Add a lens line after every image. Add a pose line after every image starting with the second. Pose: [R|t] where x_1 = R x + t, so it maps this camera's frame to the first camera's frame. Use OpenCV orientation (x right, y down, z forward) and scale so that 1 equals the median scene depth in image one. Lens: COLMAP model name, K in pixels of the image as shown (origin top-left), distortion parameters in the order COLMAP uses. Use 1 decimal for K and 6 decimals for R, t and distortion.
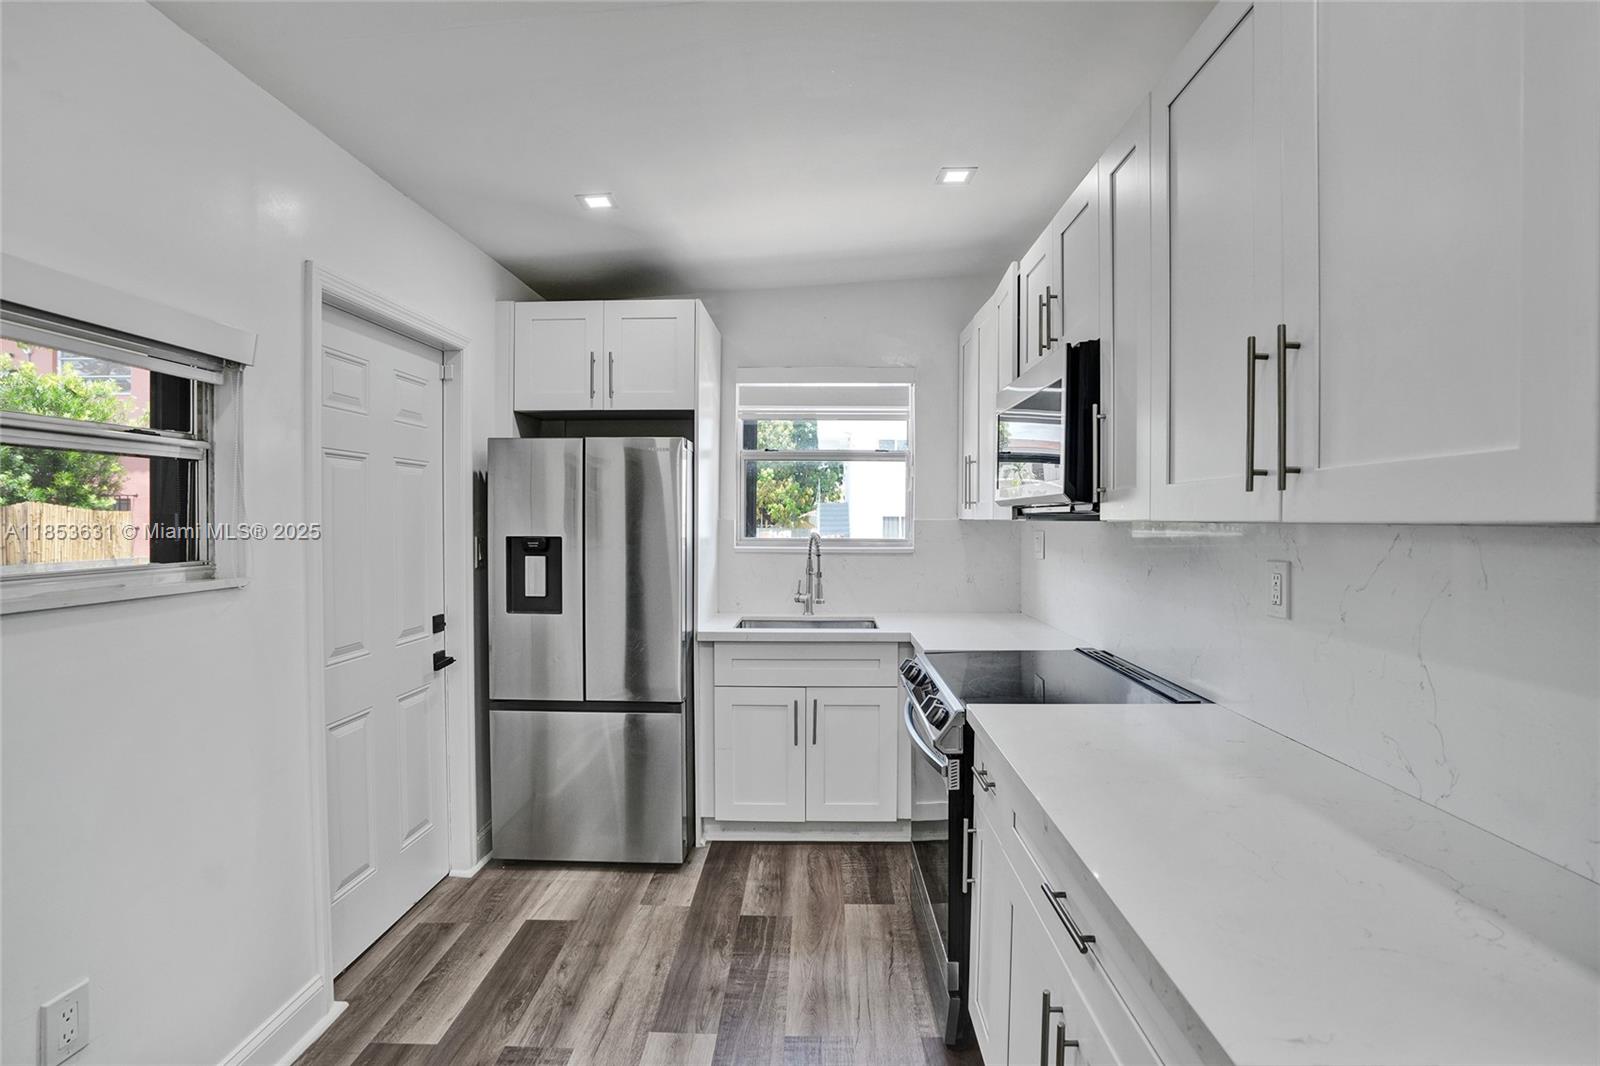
lens RADIAL K [[750.7, 0, 823.3], [0, 750.7, 536.3], [0, 0, 1]] dist [-0.074068, 0.026488]
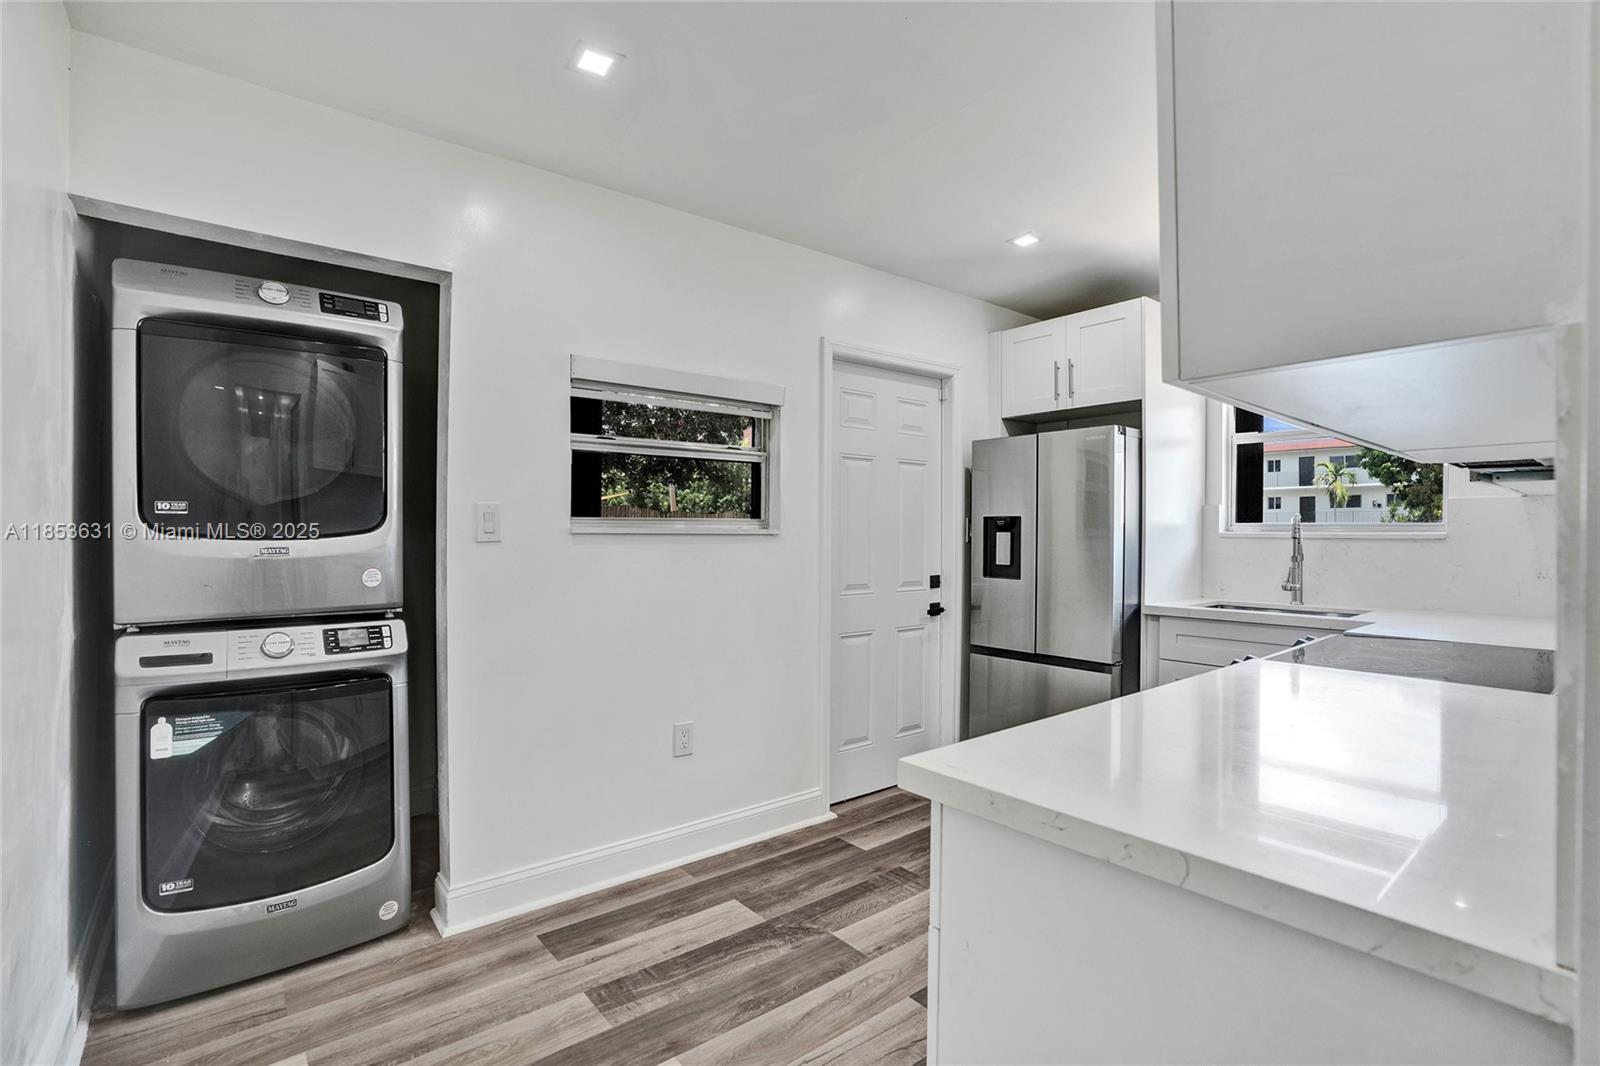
lens RADIAL K [[750.7, 0, 823.3], [0, 750.7, 536.3], [0, 0, 1]] dist [-0.074068, 0.026488]
pose [[0.649488, -0.001325, -0.760370, 0.385746], [-0.018474, 0.999676, -0.017521, 0.063658], [0.760147, 0.025427, 0.649253, -0.045152]]
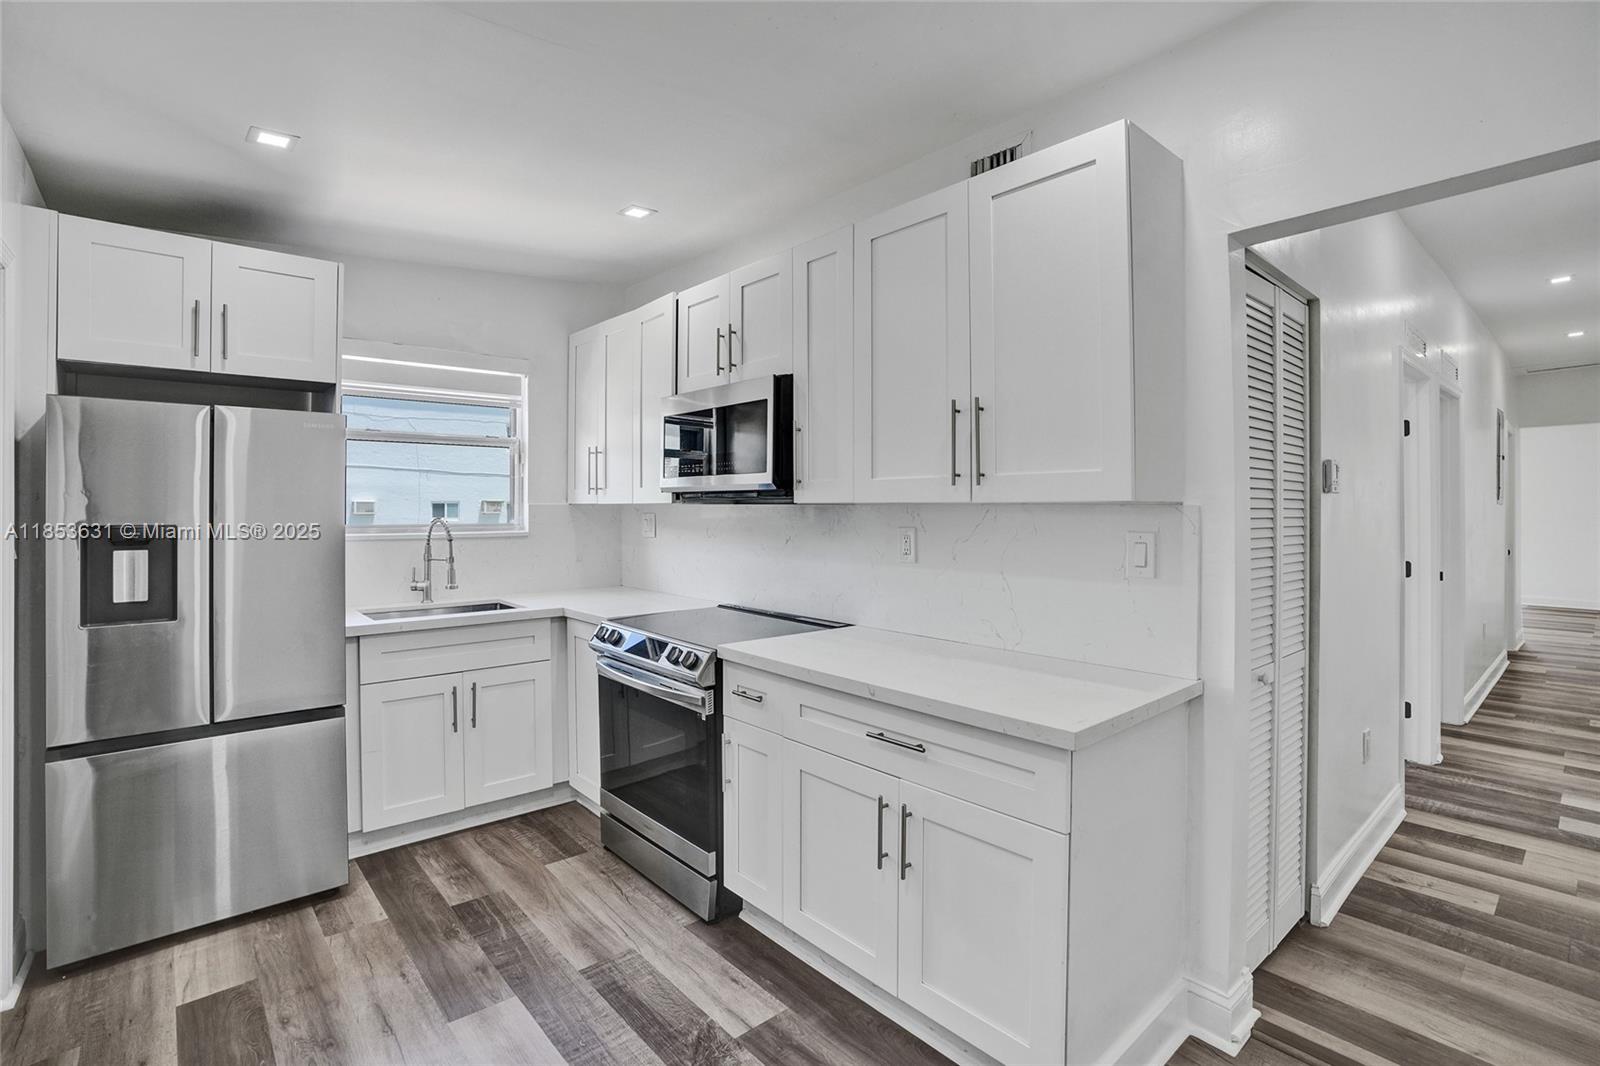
lens RADIAL K [[743.9, 0, 821.3], [0, 743.9, 503.3], [0, 0, 1]] dist [-0.066381, 0.025282]
pose [[0.738309, -0.000826, 0.674462, -0.374317], [0.018030, 0.999666, -0.018513, 0.004423], [-0.674221, 0.025829, 0.738078, -0.052280]]
